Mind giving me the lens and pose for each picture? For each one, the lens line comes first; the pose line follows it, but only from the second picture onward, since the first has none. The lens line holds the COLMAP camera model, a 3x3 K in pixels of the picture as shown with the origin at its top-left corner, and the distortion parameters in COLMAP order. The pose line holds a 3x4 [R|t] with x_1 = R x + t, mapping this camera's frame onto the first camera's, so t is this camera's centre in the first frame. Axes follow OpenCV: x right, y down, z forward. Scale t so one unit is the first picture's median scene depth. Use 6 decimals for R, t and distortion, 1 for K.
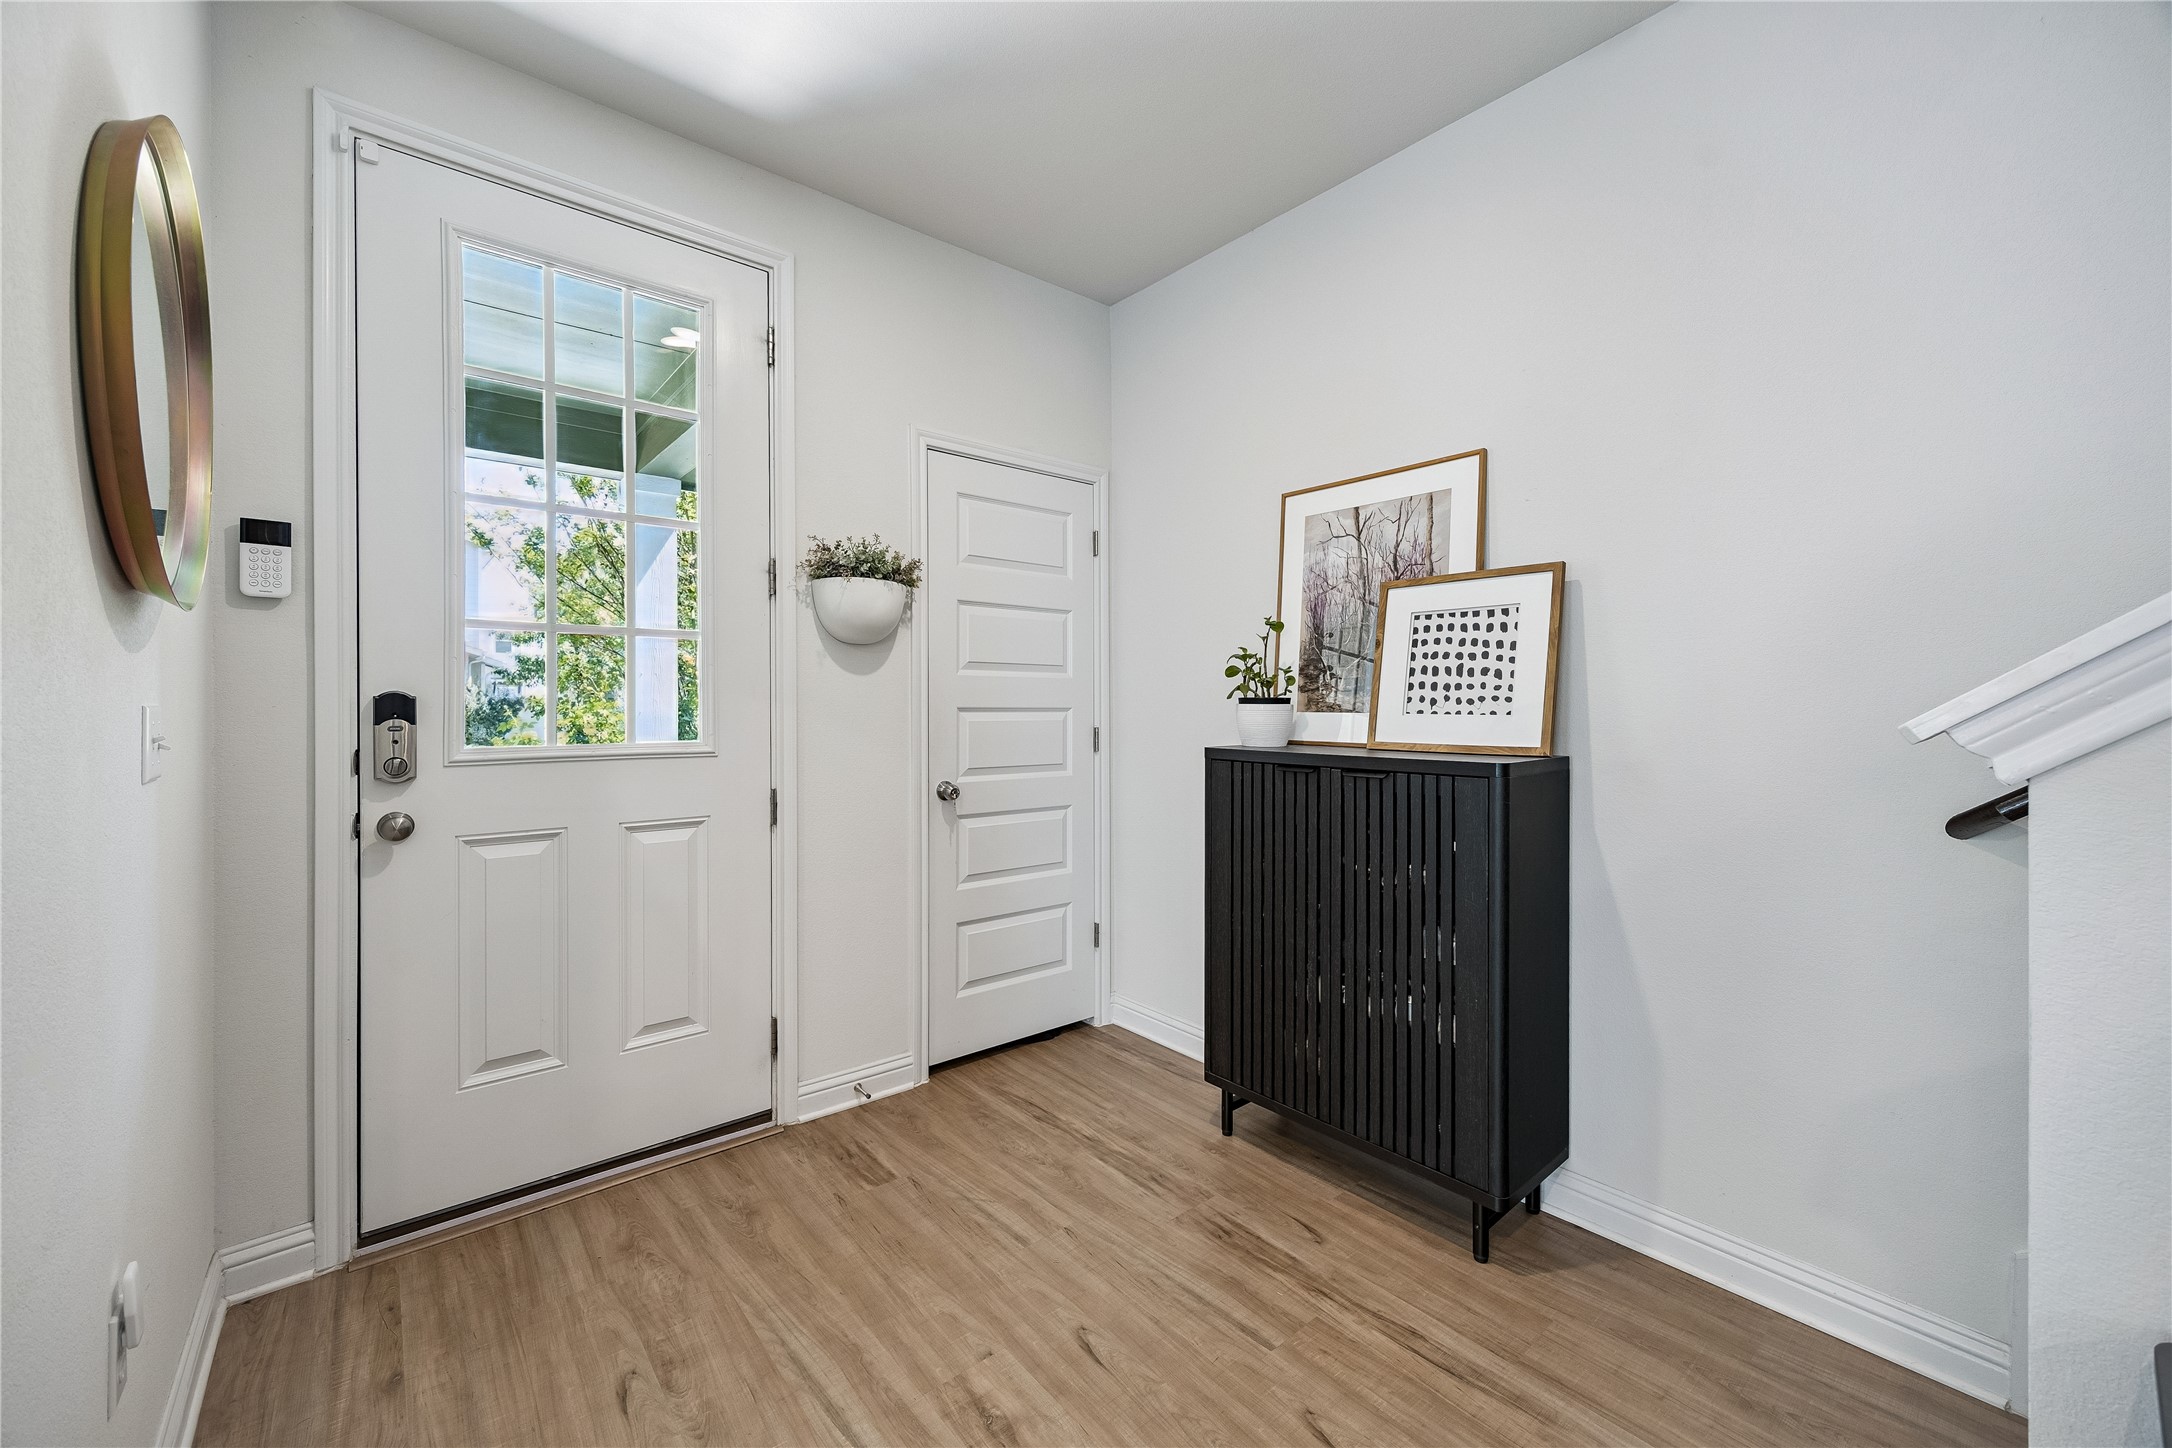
lens RADIAL K [[833.8, 0, 1082.4], [0, 833.8, 710.9], [0, 0, 1]] dist [-0.005687, 0.000296]
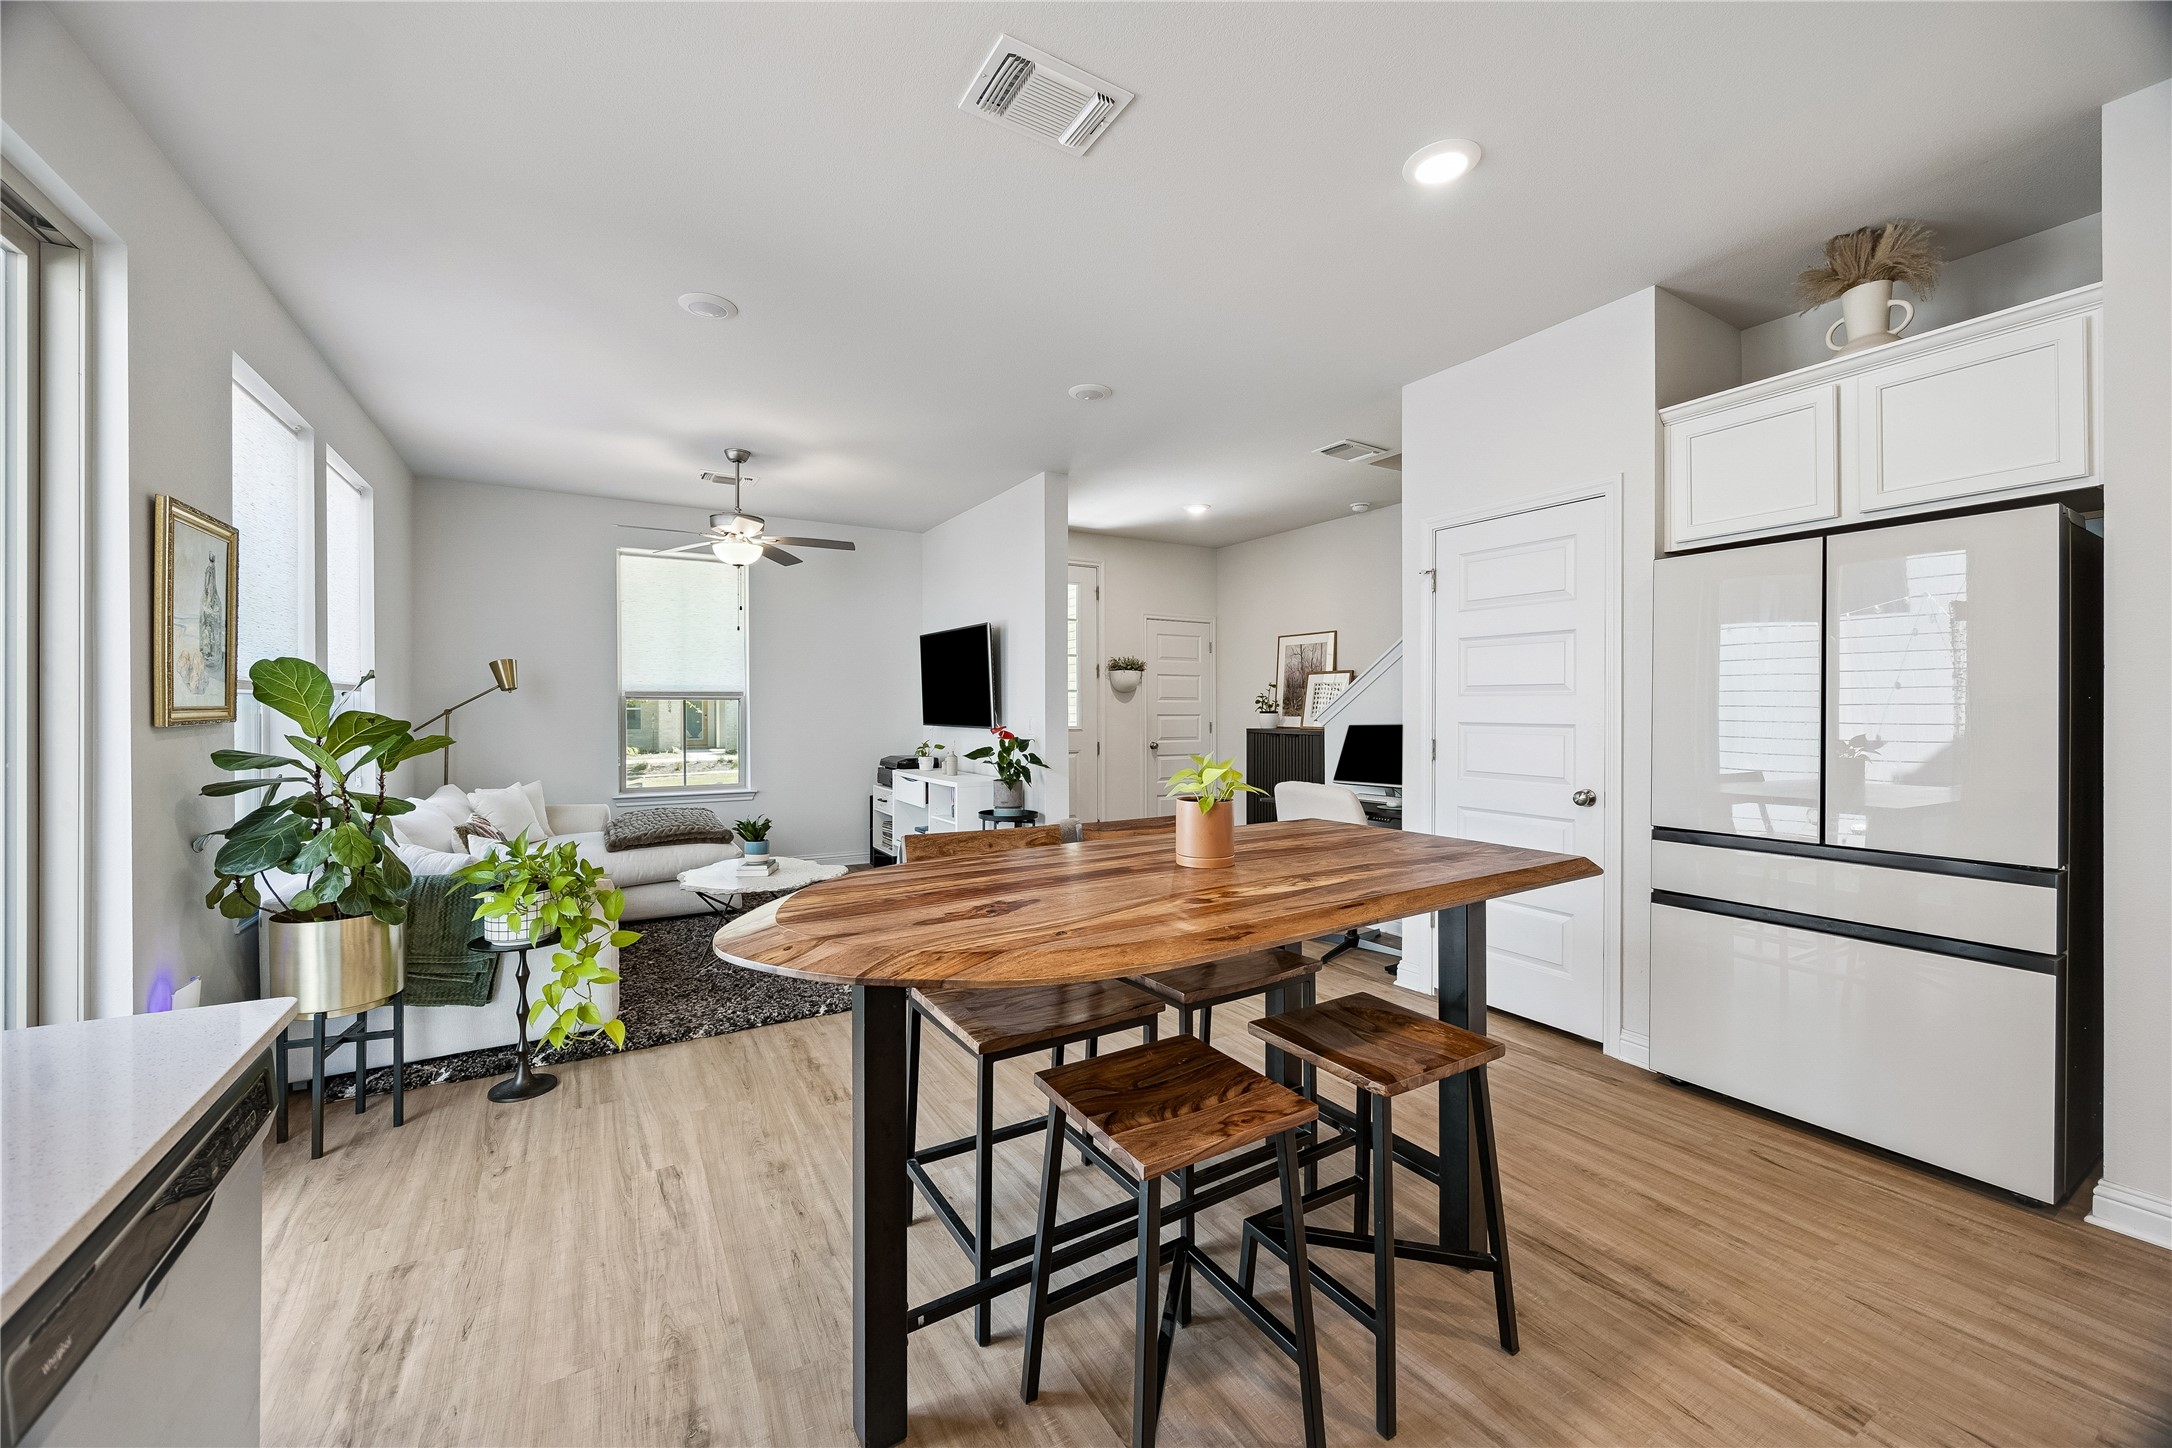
lens RADIAL K [[833.8, 0, 1082.4], [0, 833.8, 710.9], [0, 0, 1]] dist [-0.005687, 0.000296]
pose [[0.988407, -0.002538, -0.151806, 0.020235], [0.002233, 0.999995, -0.002177, -0.011660], [0.151810, 0.001813, 0.988408, -1.898560]]
